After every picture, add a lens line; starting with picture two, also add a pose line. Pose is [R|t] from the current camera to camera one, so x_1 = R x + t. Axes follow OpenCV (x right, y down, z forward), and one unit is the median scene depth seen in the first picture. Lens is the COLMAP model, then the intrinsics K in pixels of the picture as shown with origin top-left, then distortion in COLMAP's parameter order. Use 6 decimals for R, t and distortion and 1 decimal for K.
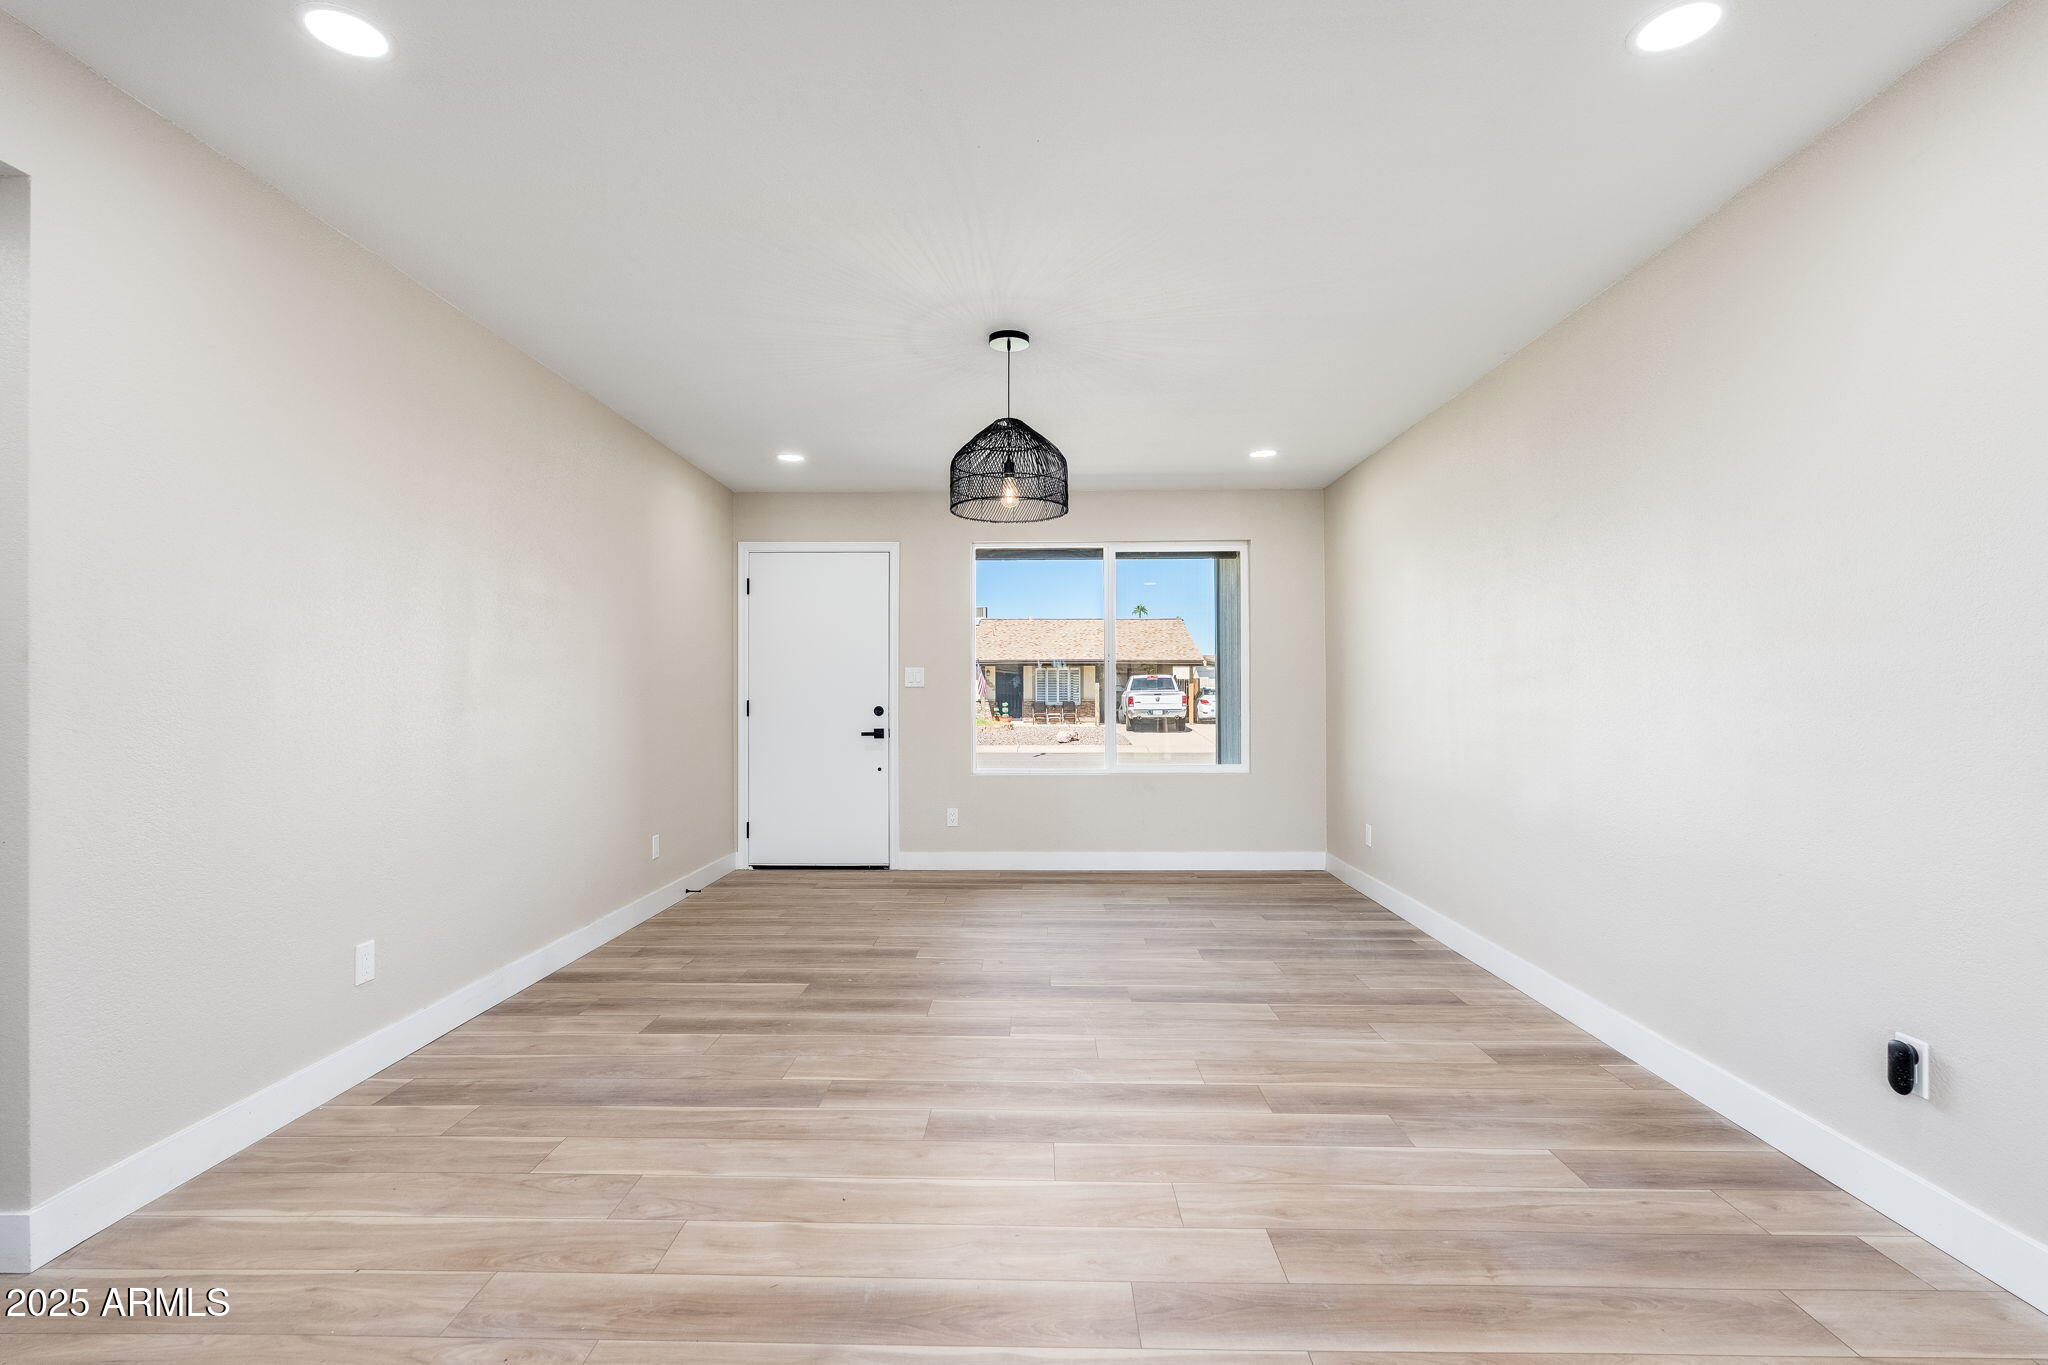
lens RADIAL K [[934.8, 0, 1024.0], [0, 934.8, 682.5], [0, 0, 1]] dist [-0.003391, -0.000167]
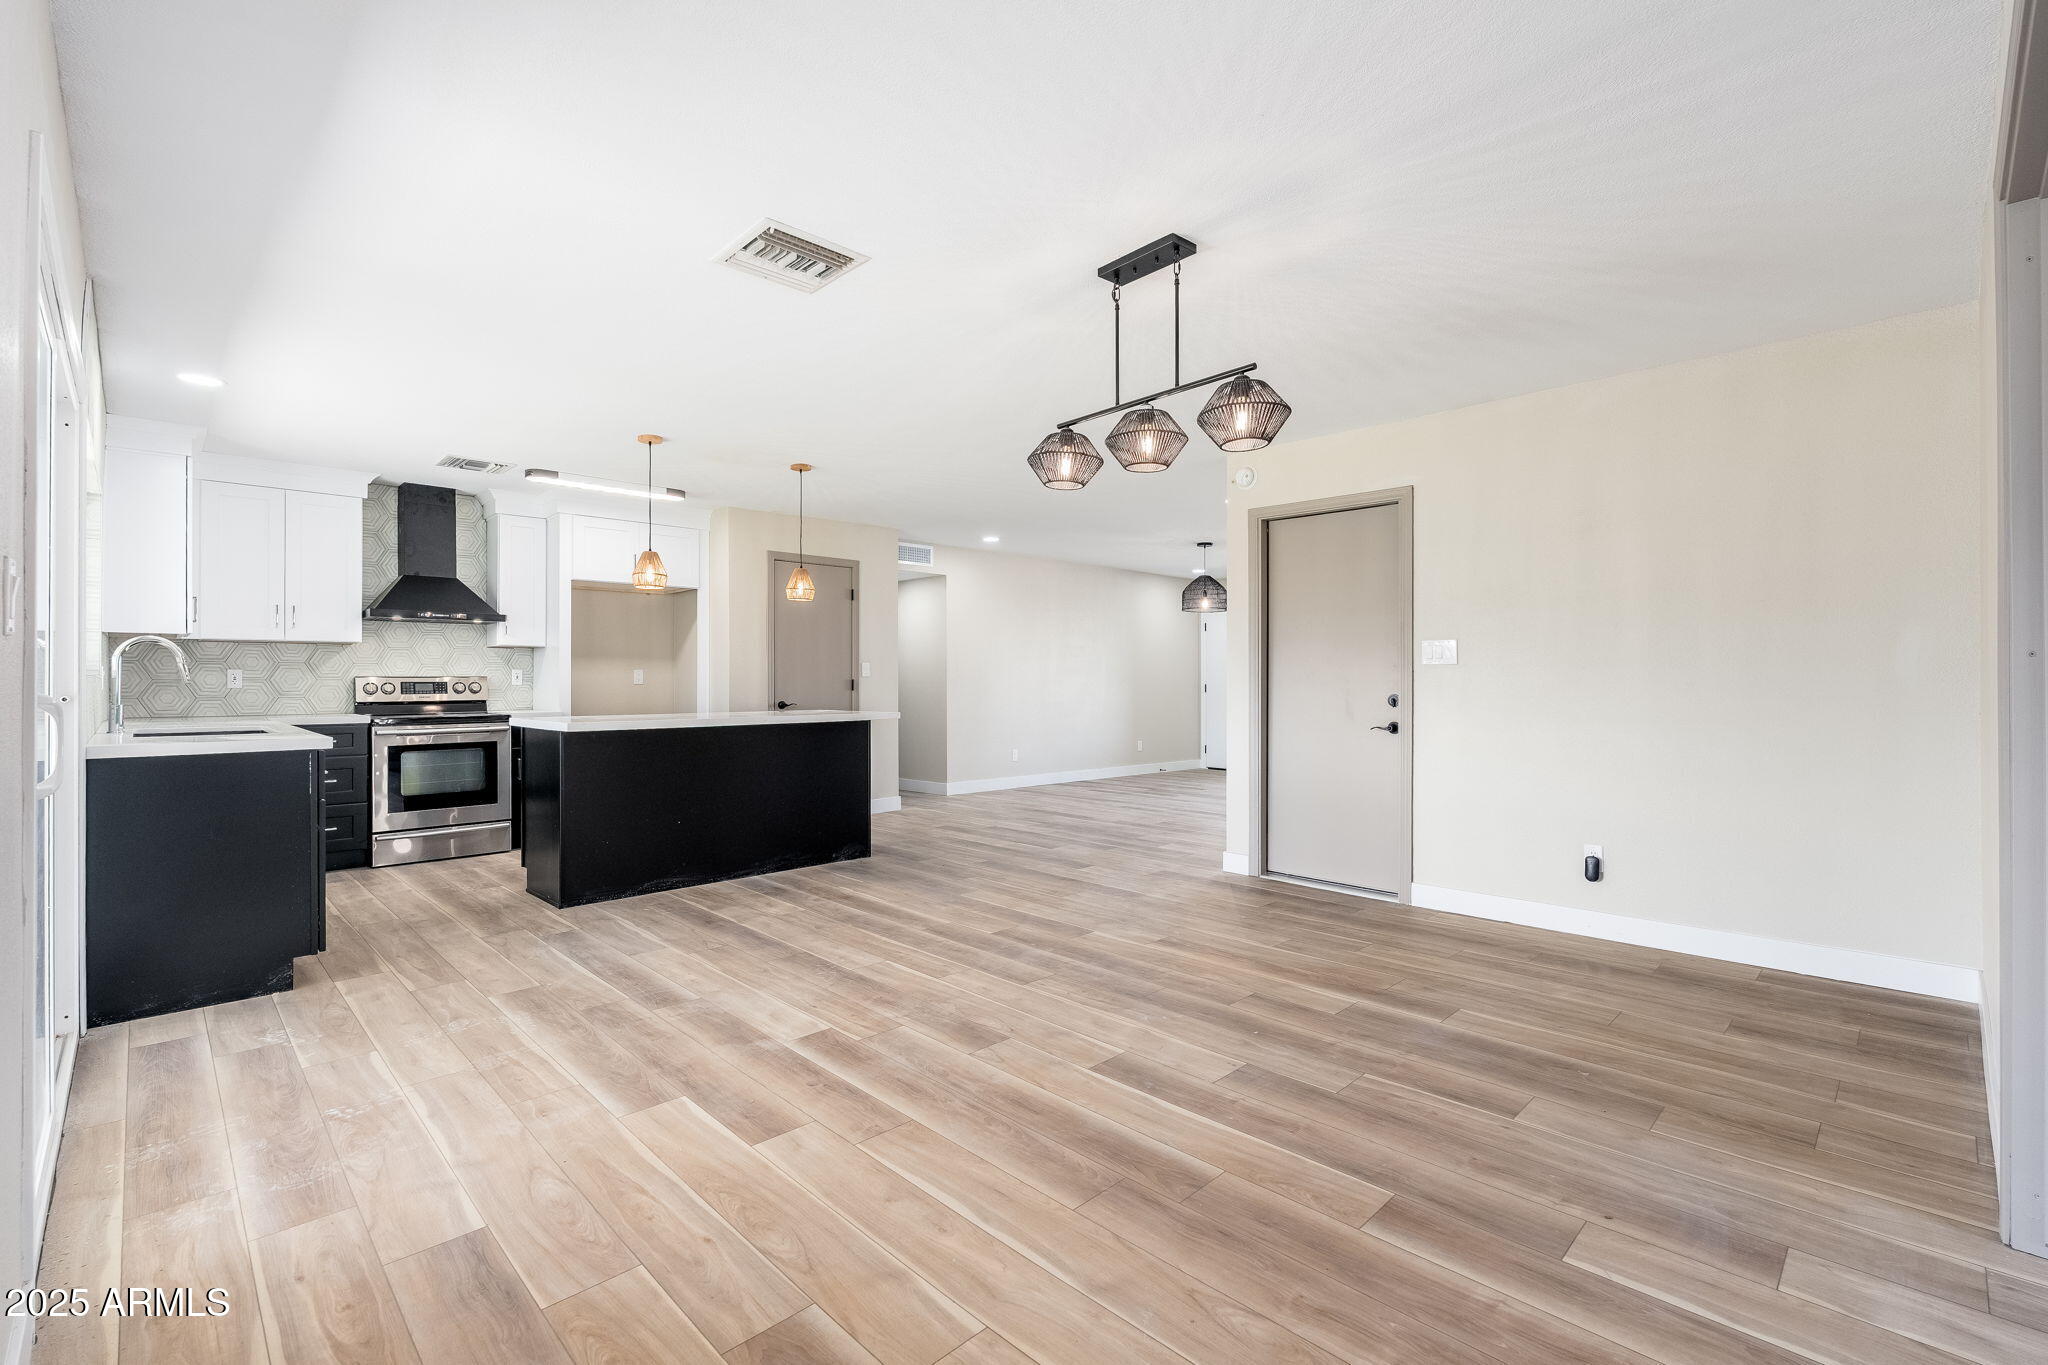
lens RADIAL K [[916.8, 0, 1031.6], [0, 916.8, 683.7], [0, 0, 1]] dist [-0.003363, 0.000161]
pose [[0.717107, 0.002312, -0.696959, 1.249030], [0.006392, 0.999931, 0.009893, -0.005942], [0.696934, -0.011549, 0.717043, -1.030522]]
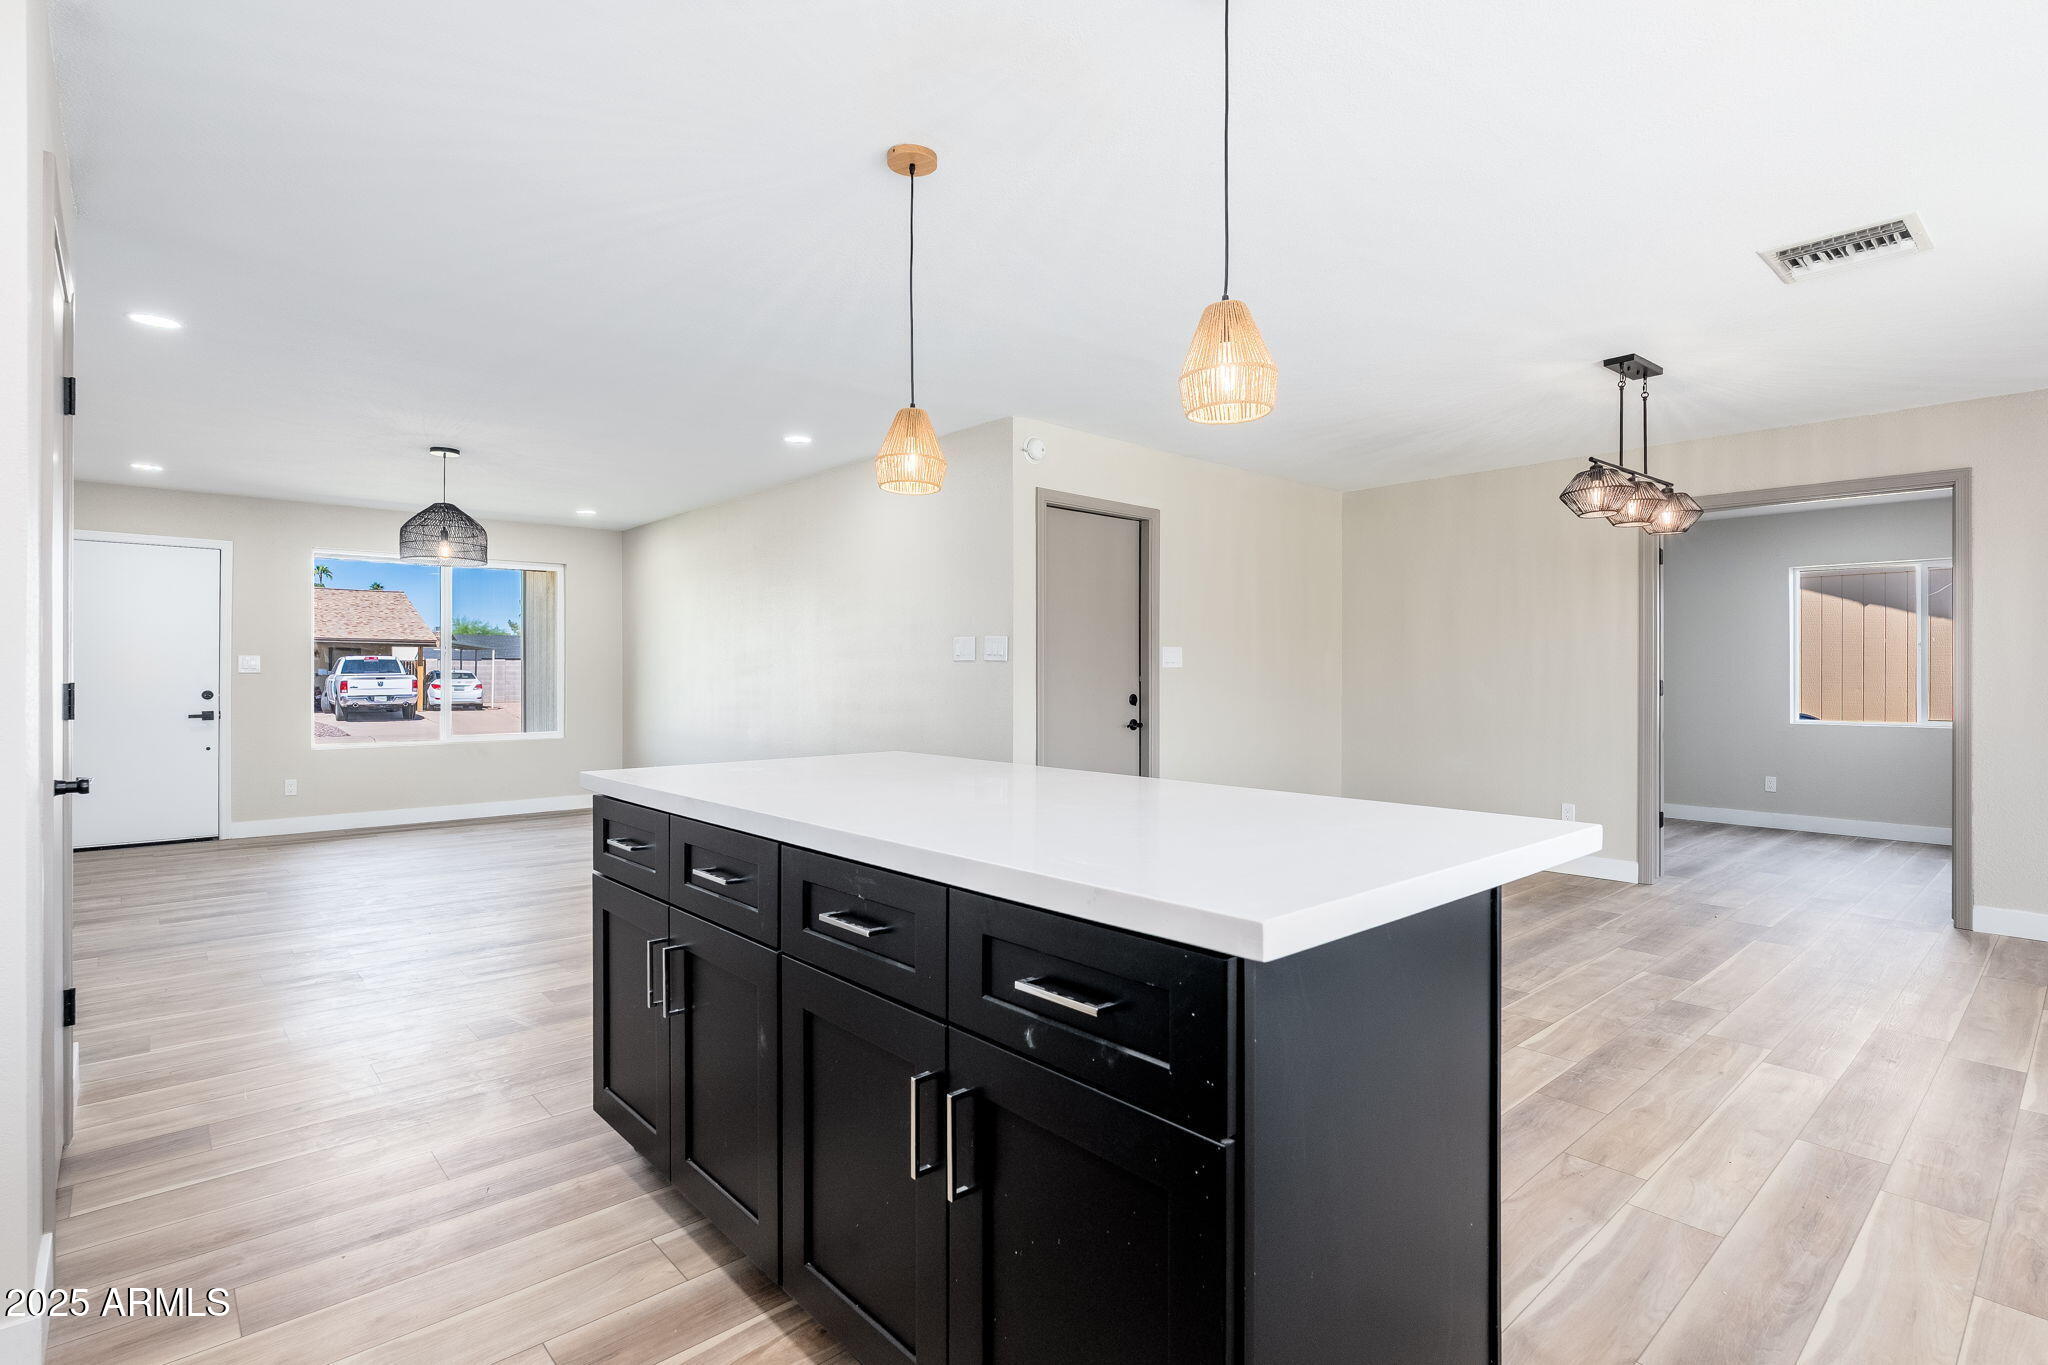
lens RADIAL K [[985.4, 0, 1028.3], [0, 985.4, 677.3], [0, 0, 1]] dist [-0.003739, -0.000349]
pose [[0.728299, 0.000575, 0.685259, -0.379072], [-0.008747, 0.999926, 0.008457, -0.012347], [-0.685203, -0.012153, 0.728251, -0.757006]]
